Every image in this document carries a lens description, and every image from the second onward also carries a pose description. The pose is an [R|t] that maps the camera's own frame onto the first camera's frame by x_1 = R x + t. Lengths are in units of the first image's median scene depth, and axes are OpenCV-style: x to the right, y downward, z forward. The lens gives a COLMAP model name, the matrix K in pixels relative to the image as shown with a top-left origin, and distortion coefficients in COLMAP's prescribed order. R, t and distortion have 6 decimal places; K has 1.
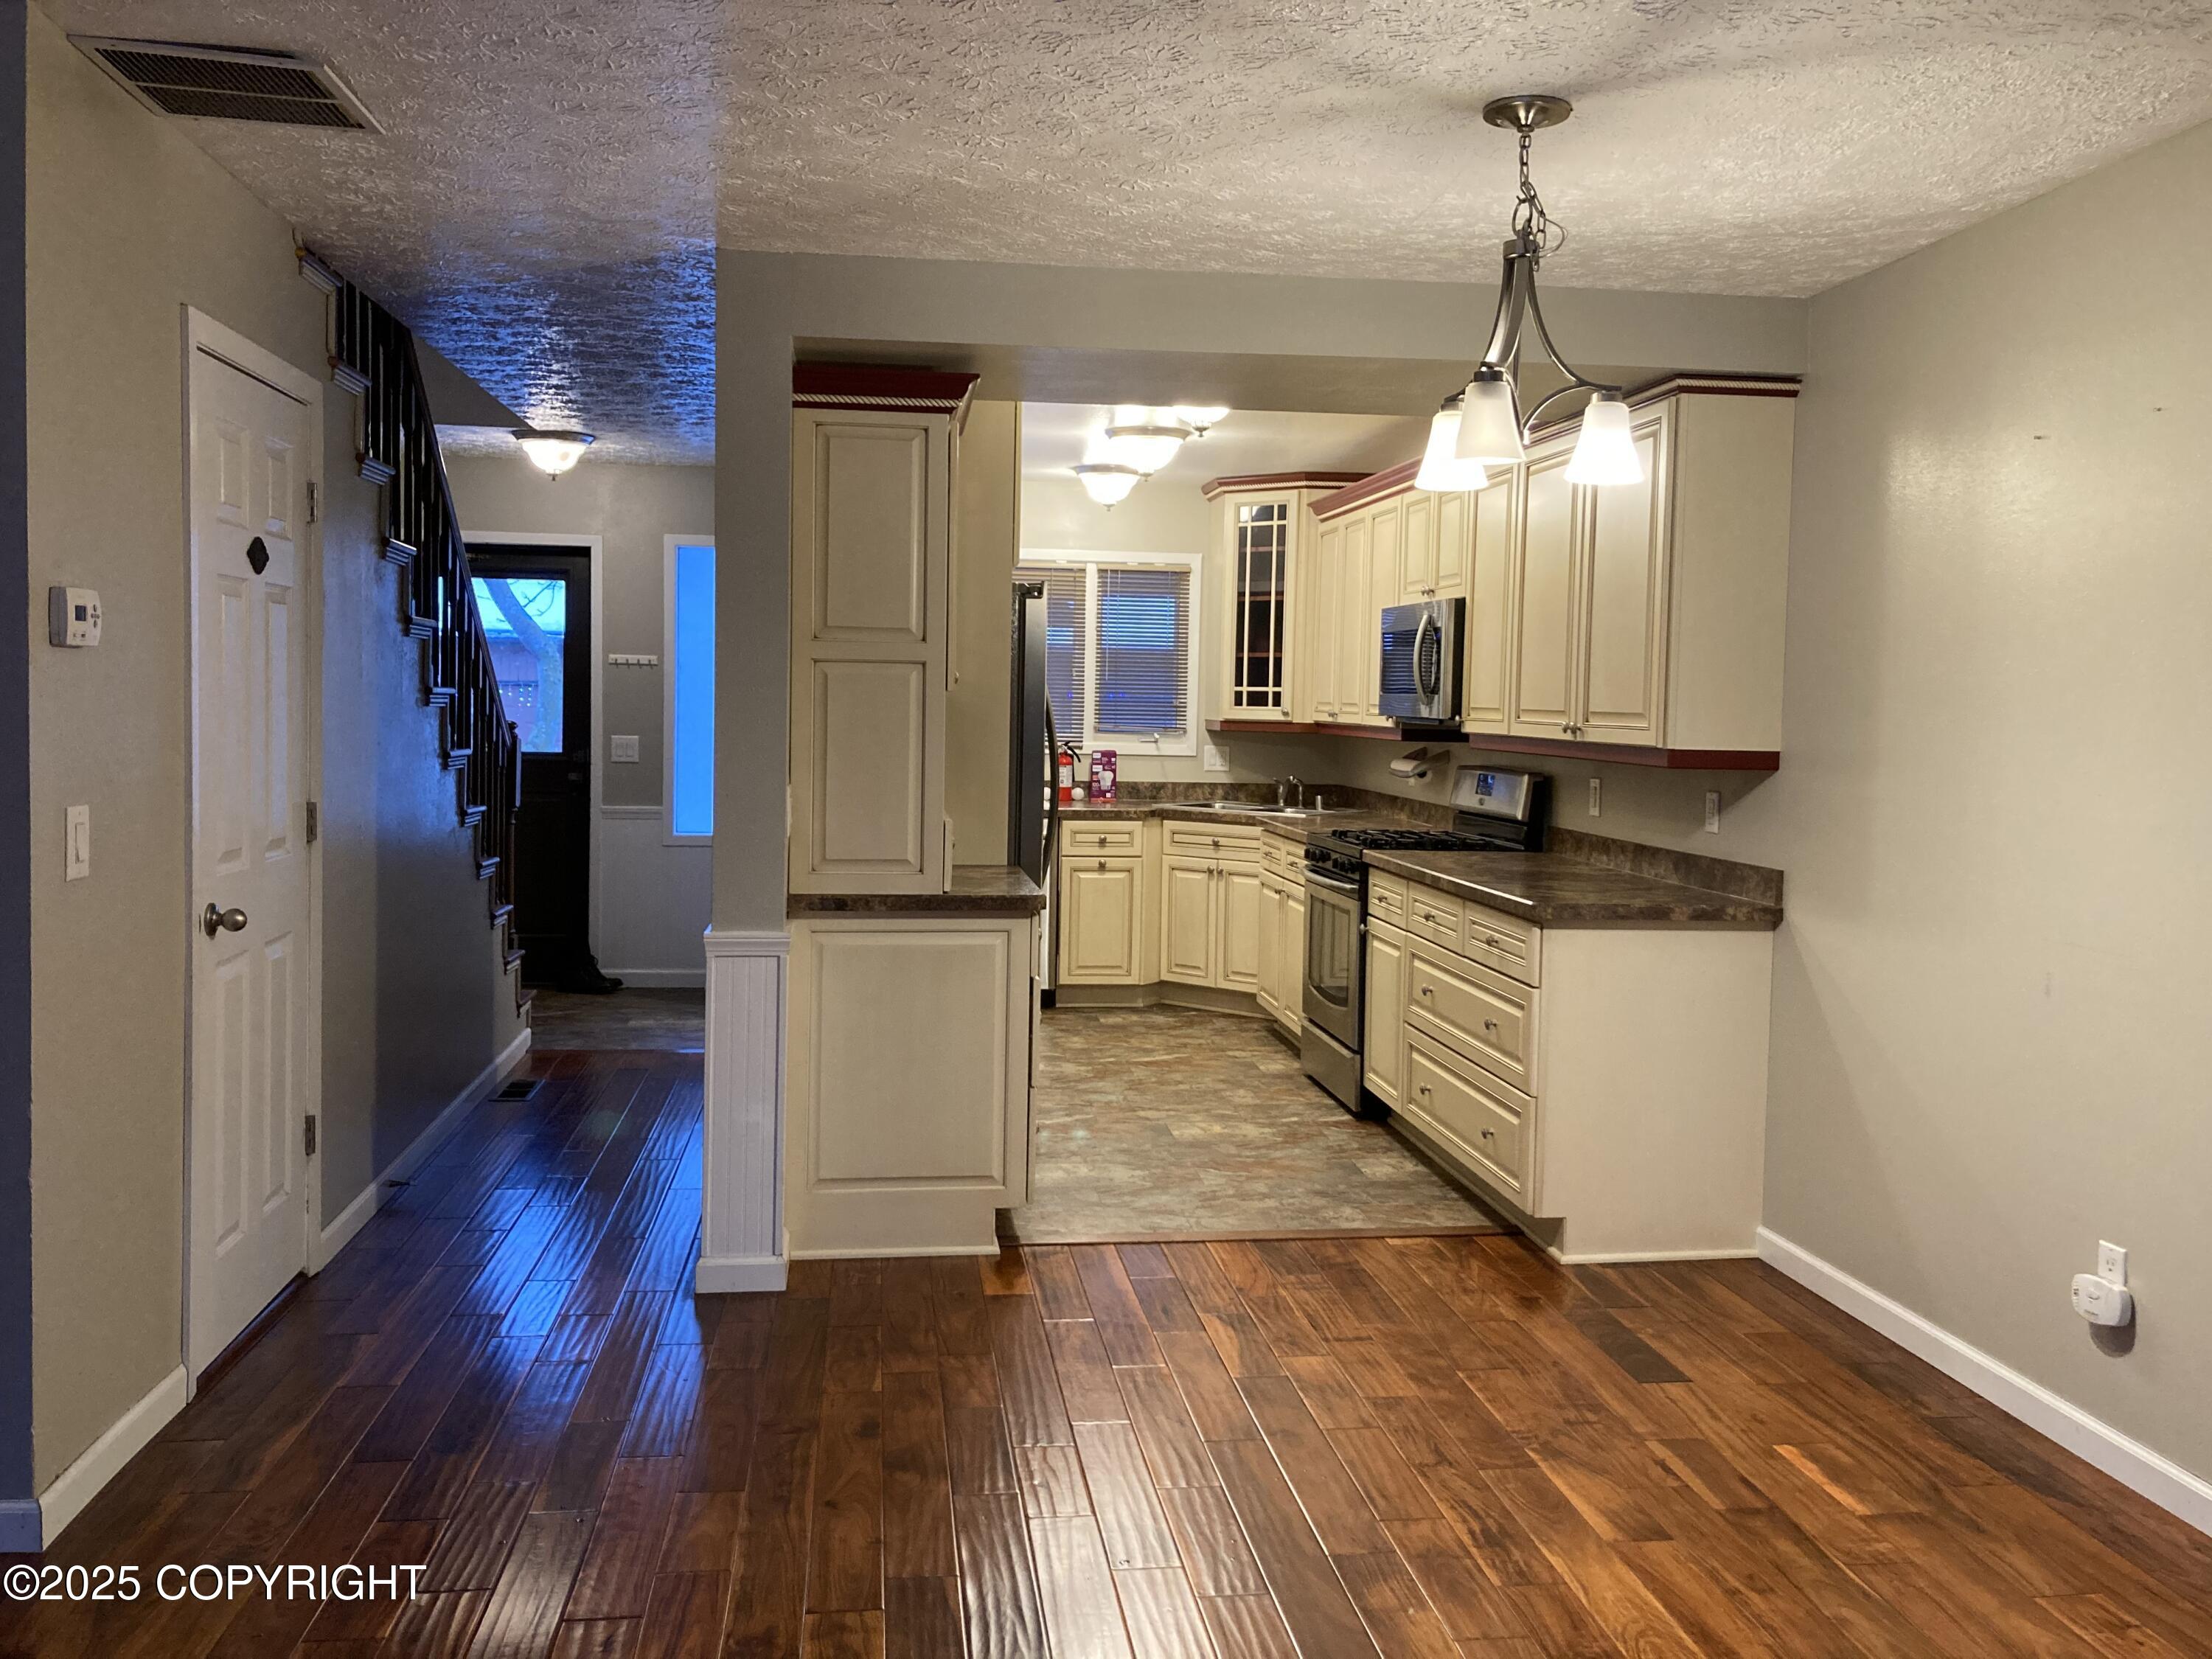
lens RADIAL K [[1808.7, 0, 1099.9], [0, 1808.7, 774.5], [0, 0, 1]] dist [0.037727, -0.034067]
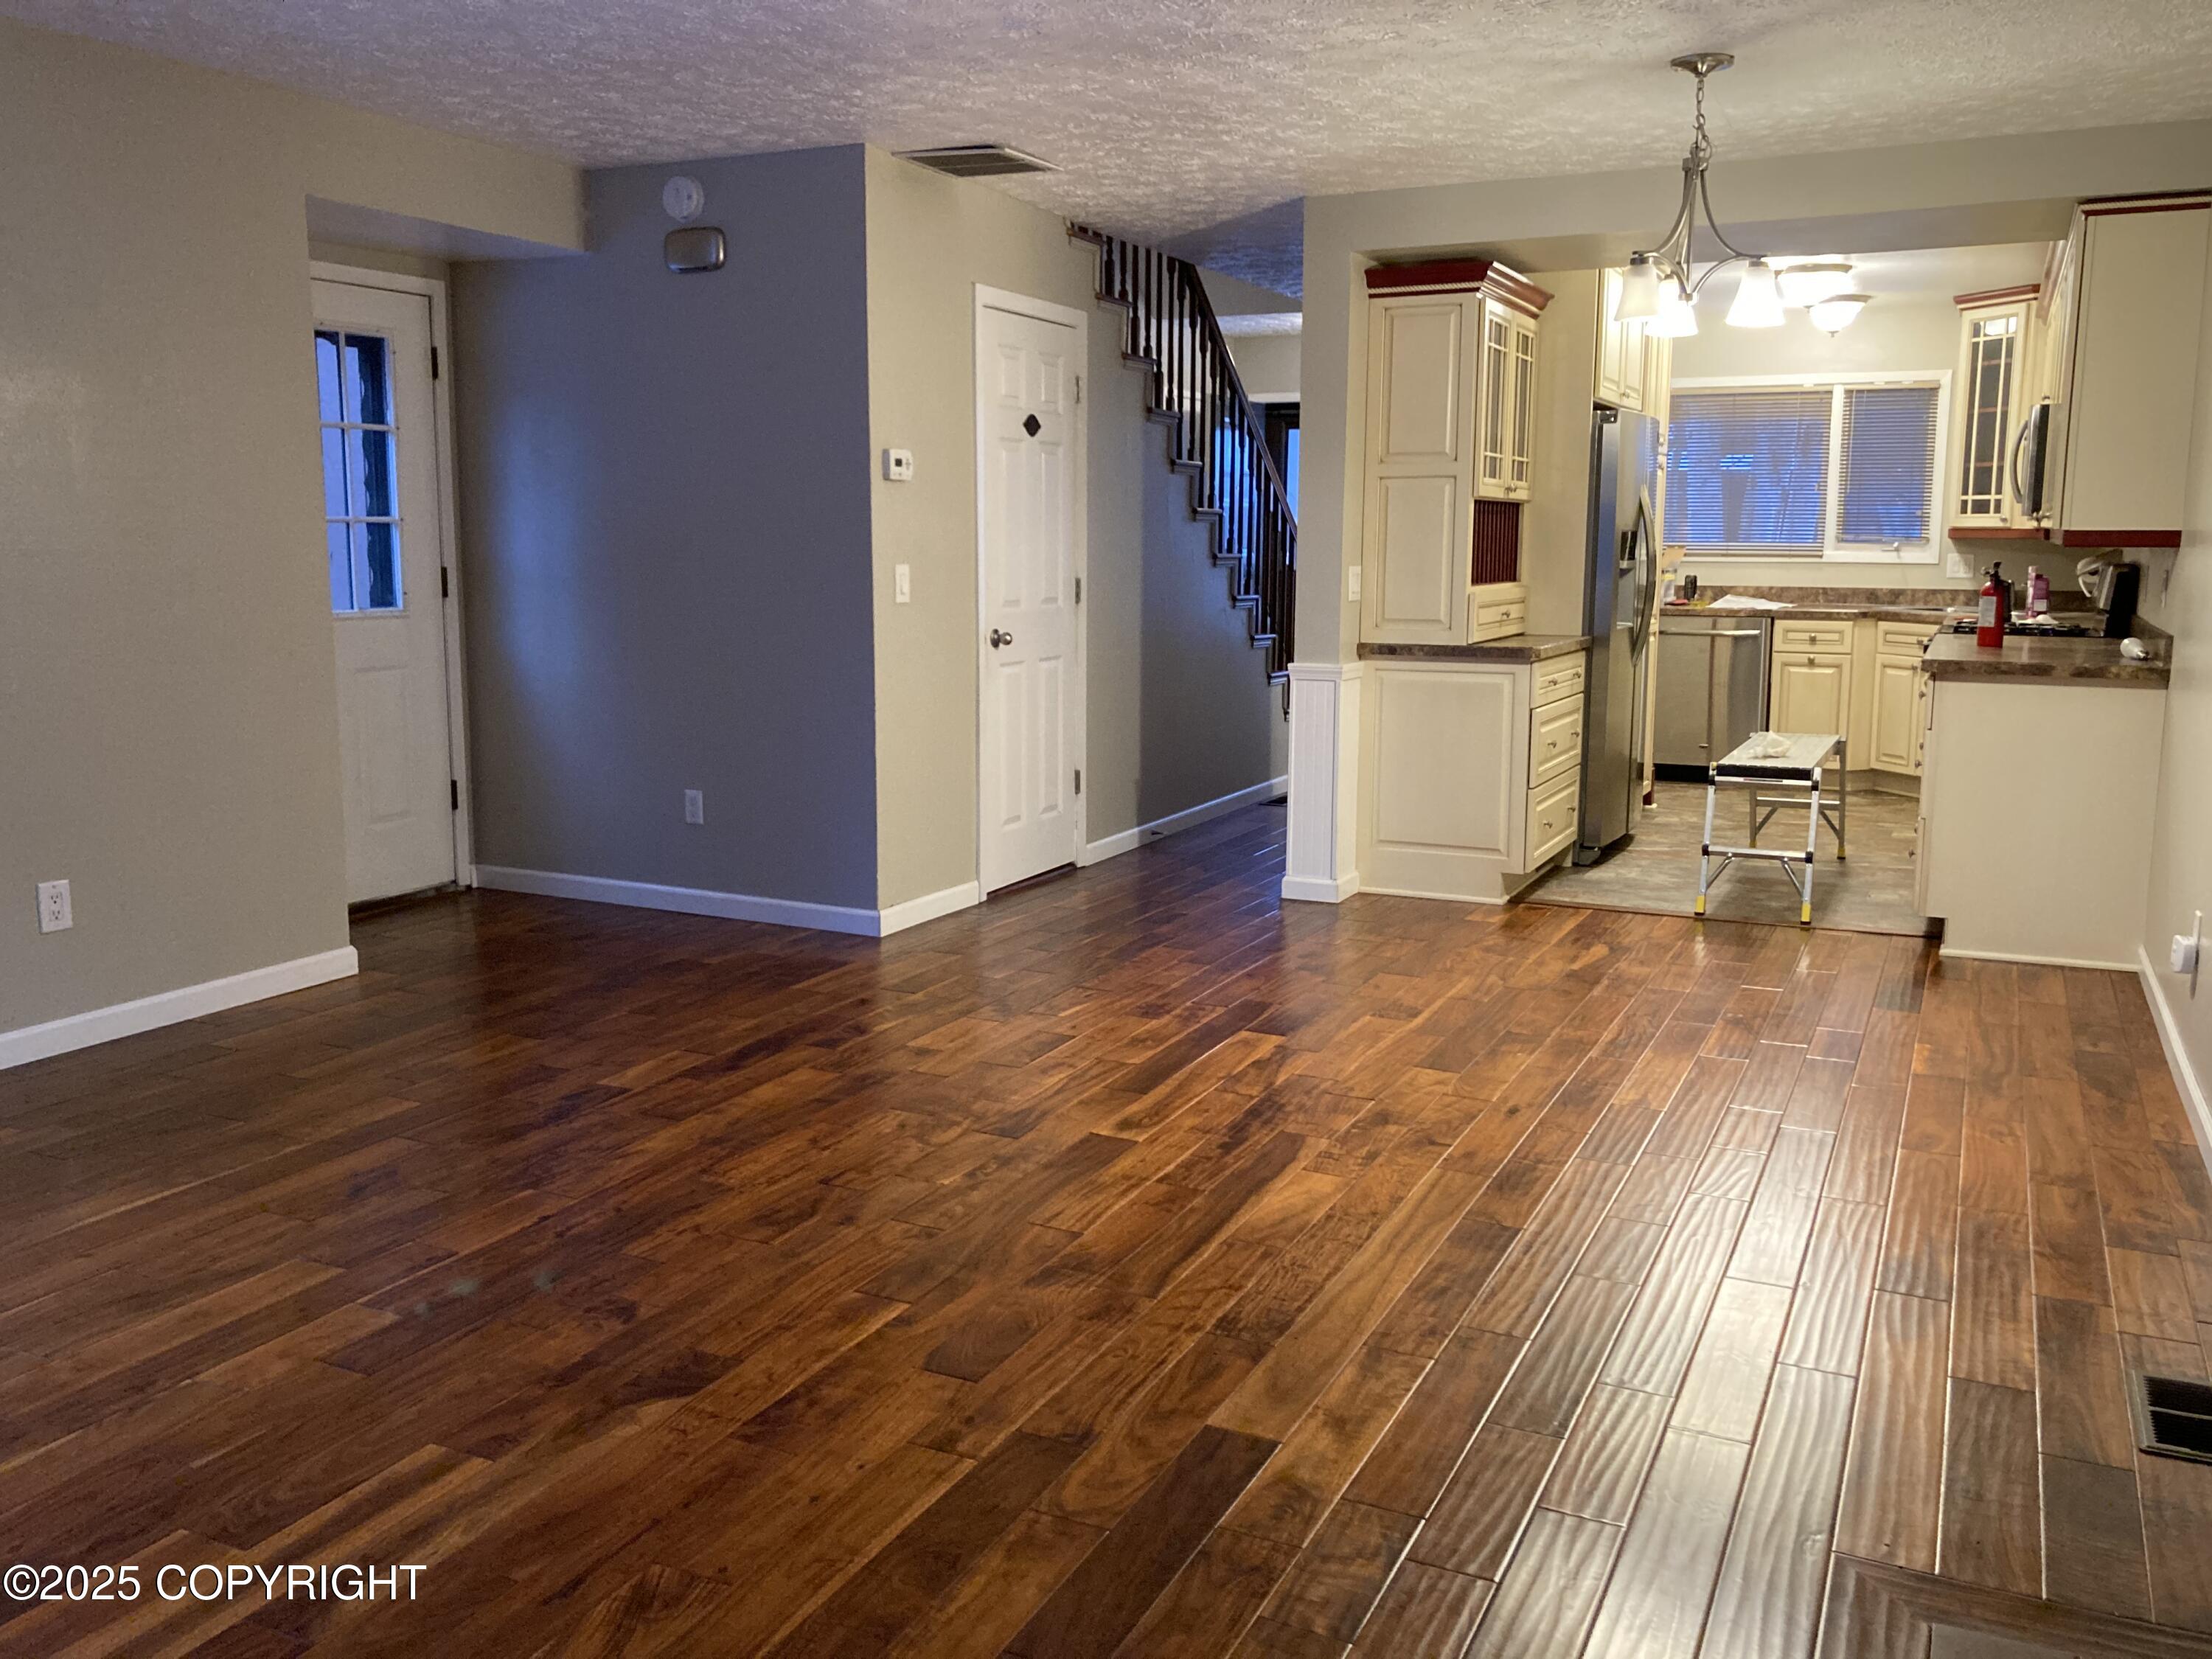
lens RADIAL K [[1808.7, 0, 1101.9], [0, 1808.7, 786.5], [0, 0, 1]] dist [0.037727, -0.034067]
pose [[0.836365, 0.059684, -0.544915, 0.333508], [-0.009460, 0.995478, 0.094515, 0.033821], [0.548092, -0.073894, 0.833147, -0.243578]]
